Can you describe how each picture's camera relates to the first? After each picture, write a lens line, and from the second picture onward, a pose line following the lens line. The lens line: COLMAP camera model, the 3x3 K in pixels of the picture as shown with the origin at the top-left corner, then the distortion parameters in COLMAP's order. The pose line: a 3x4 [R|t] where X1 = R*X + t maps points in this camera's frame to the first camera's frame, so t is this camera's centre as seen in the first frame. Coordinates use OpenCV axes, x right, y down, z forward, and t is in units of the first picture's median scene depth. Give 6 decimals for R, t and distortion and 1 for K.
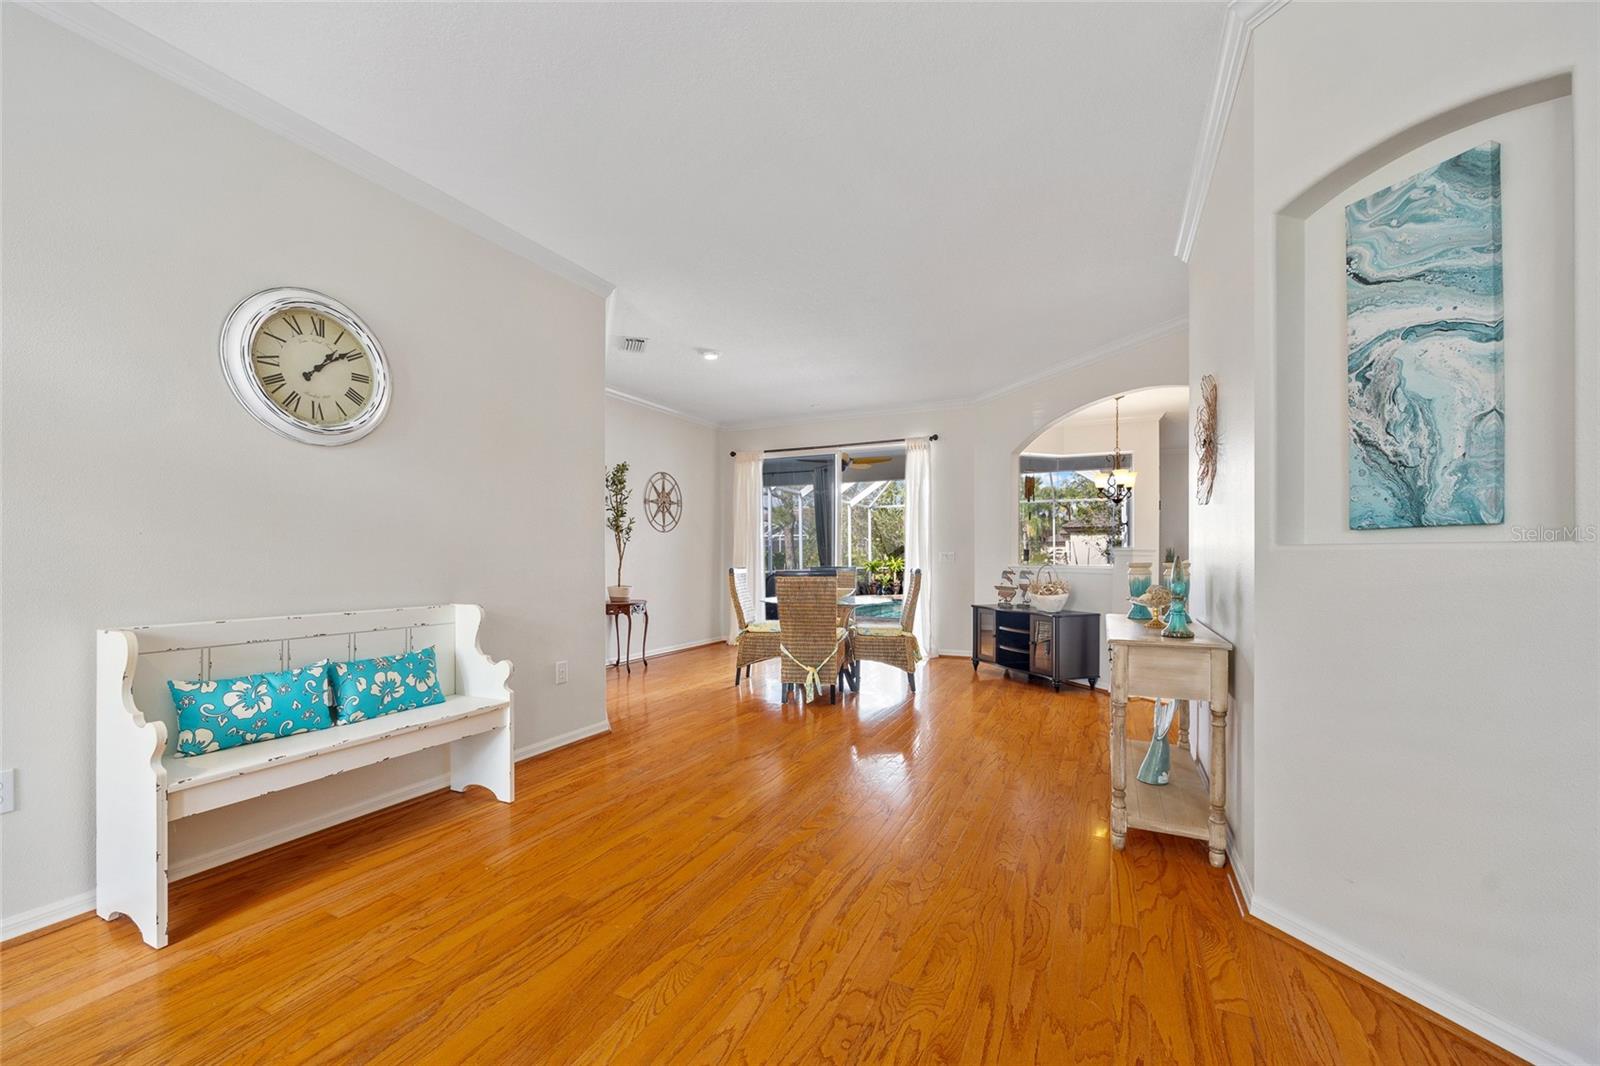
lens RADIAL K [[666.7, 0, 794.8], [0, 666.7, 548.3], [0, 0, 1]] dist [0.001185, -0.000727]
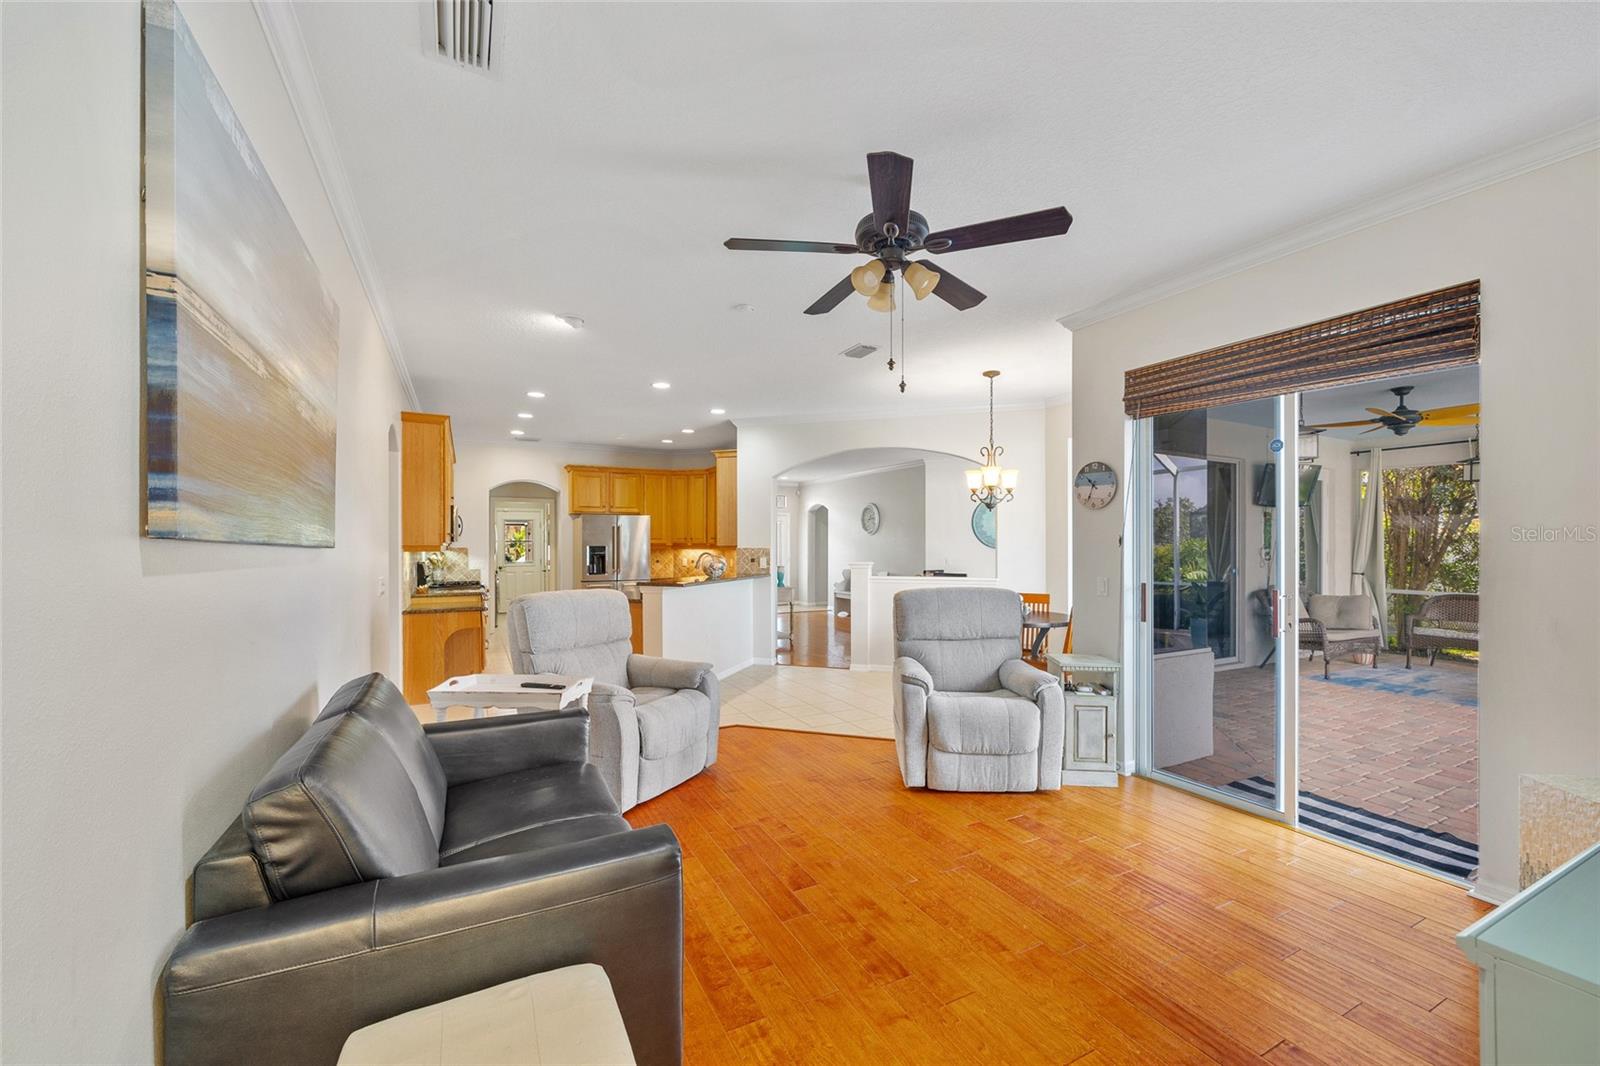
lens RADIAL K [[666.7, 0, 815.4], [0, 666.7, 548.8], [0, 0, 1]] dist [0.001185, -0.000727]
pose [[-0.593760, 0.006936, -0.804613, 1.225558], [0.009571, 0.999953, 0.001556, -0.024381], [0.804586, -0.006777, -0.593798, 1.289870]]
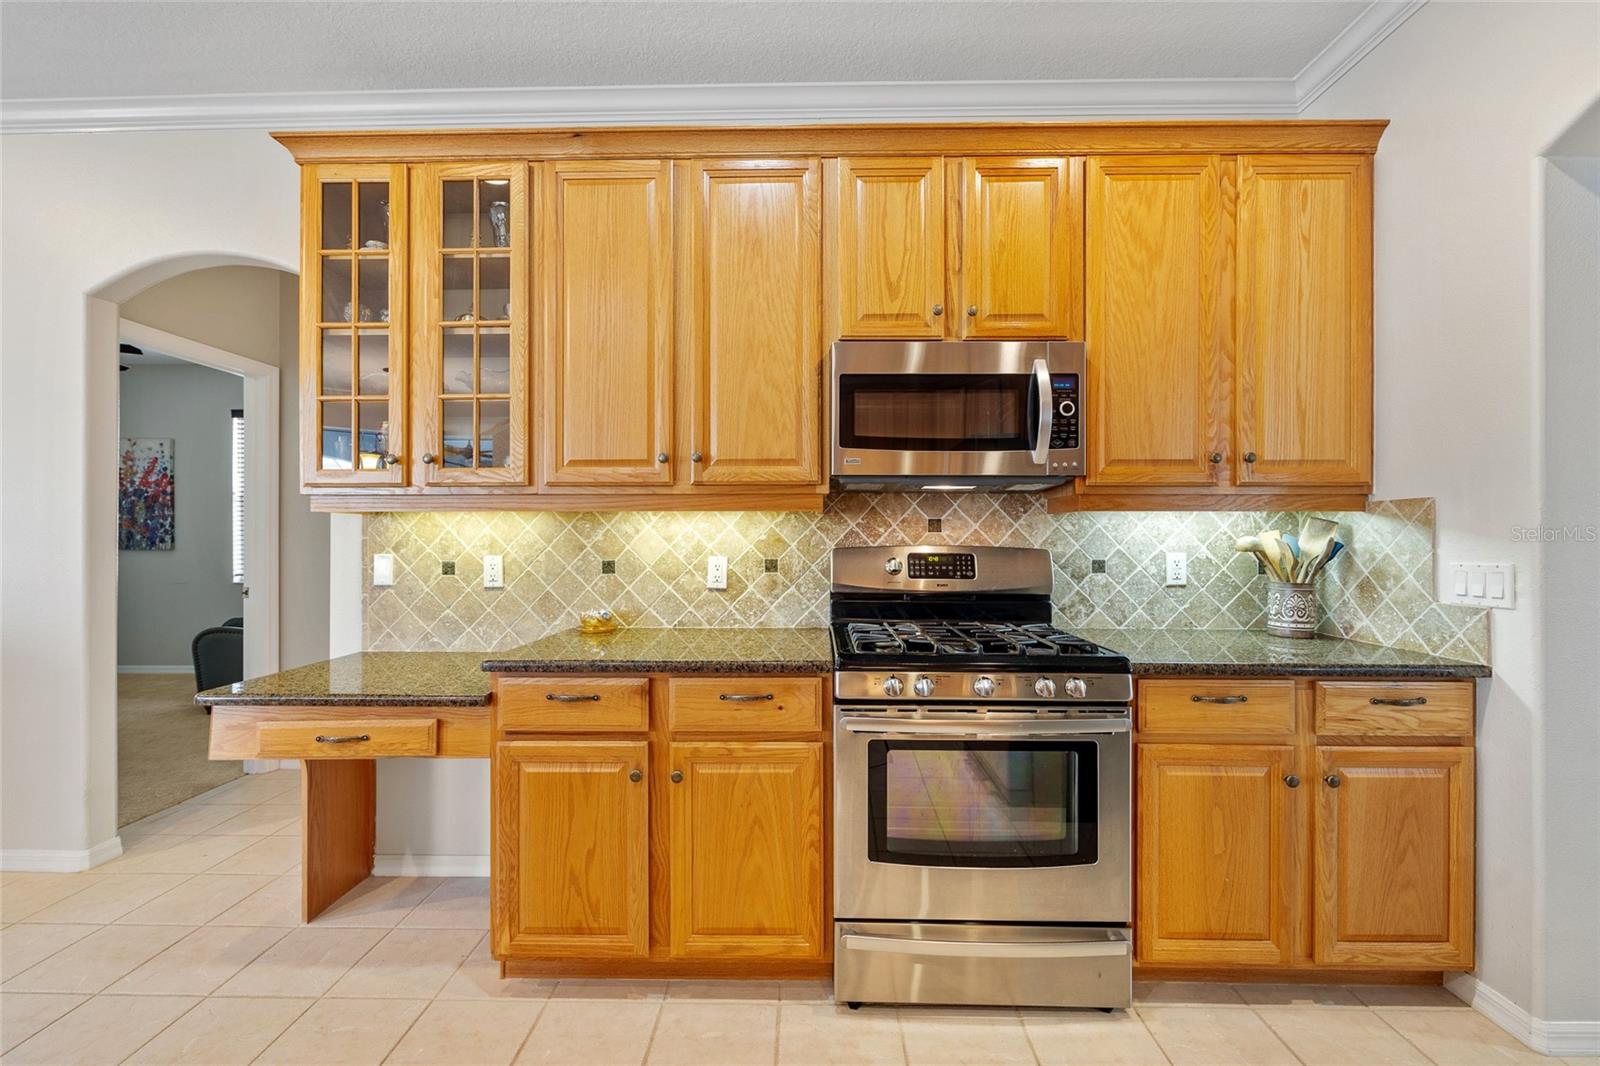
lens RADIAL K [[666.7, 0, 805.9], [0, 666.7, 531.0], [0, 0, 1]] dist [0.001185, -0.000727]
pose [[-0.411111, 0.006500, 0.911562, 0.470829], [-0.005993, 0.999934, -0.009833, -0.013346], [-0.911565, -0.009506, -0.411045, 0.351142]]
